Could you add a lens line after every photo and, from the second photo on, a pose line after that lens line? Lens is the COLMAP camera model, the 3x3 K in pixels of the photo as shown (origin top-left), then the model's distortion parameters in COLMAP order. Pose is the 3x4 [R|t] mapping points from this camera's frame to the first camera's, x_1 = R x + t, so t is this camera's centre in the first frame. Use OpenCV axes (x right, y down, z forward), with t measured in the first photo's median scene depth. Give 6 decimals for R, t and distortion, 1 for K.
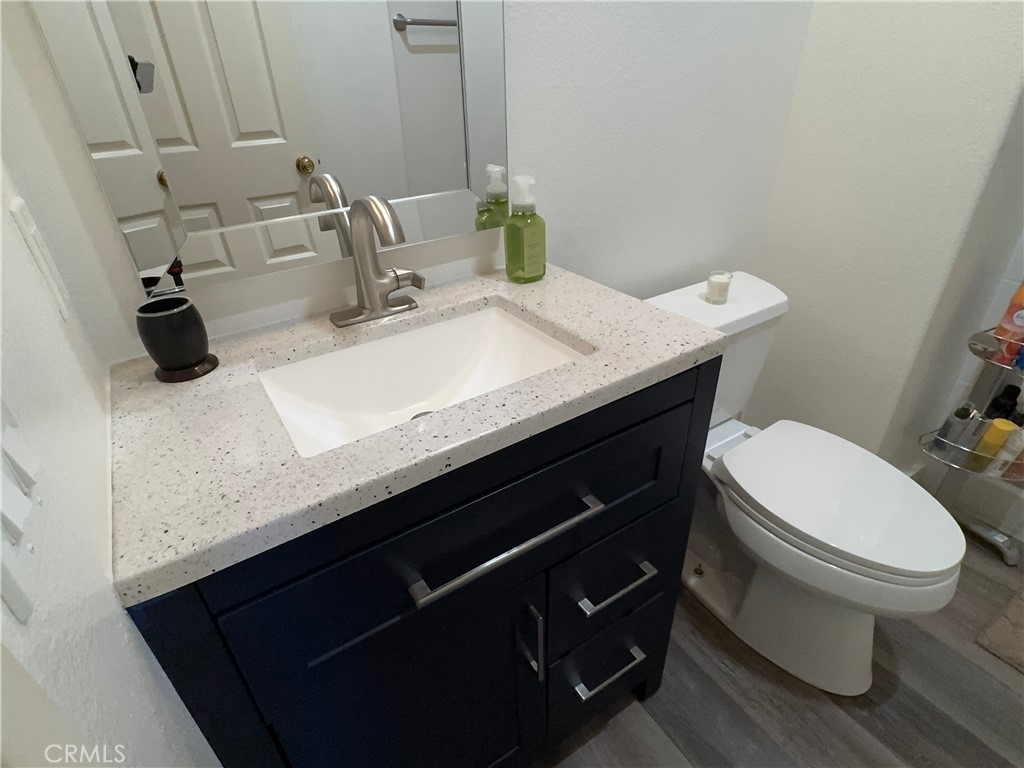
lens RADIAL K [[534.9, 0, 507.5], [0, 534.9, 385.9], [0, 0, 1]] dist [-0.001772, 0.000086]
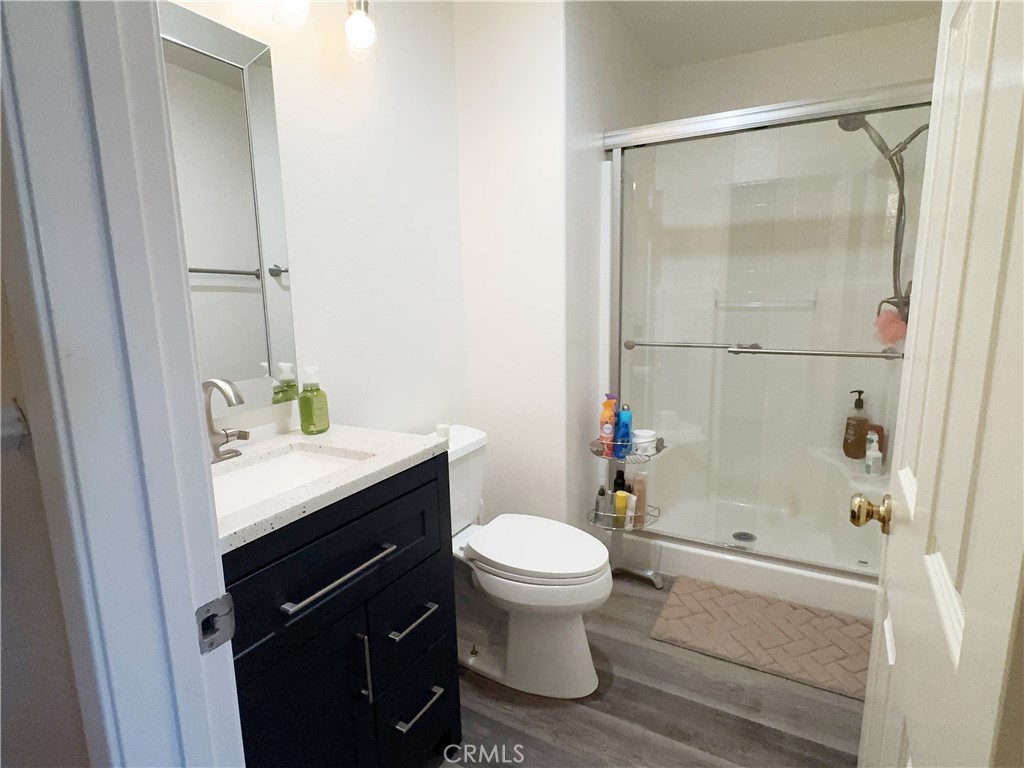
lens RADIAL K [[534.9, 0, 507.5], [0, 534.9, 385.9], [0, 0, 1]] dist [-0.001772, 0.000086]
pose [[0.884239, -0.067131, 0.462184, -0.170379], [0.232695, 0.921362, -0.311361, 0.262297], [-0.404936, 0.382866, 0.830325, -0.477427]]
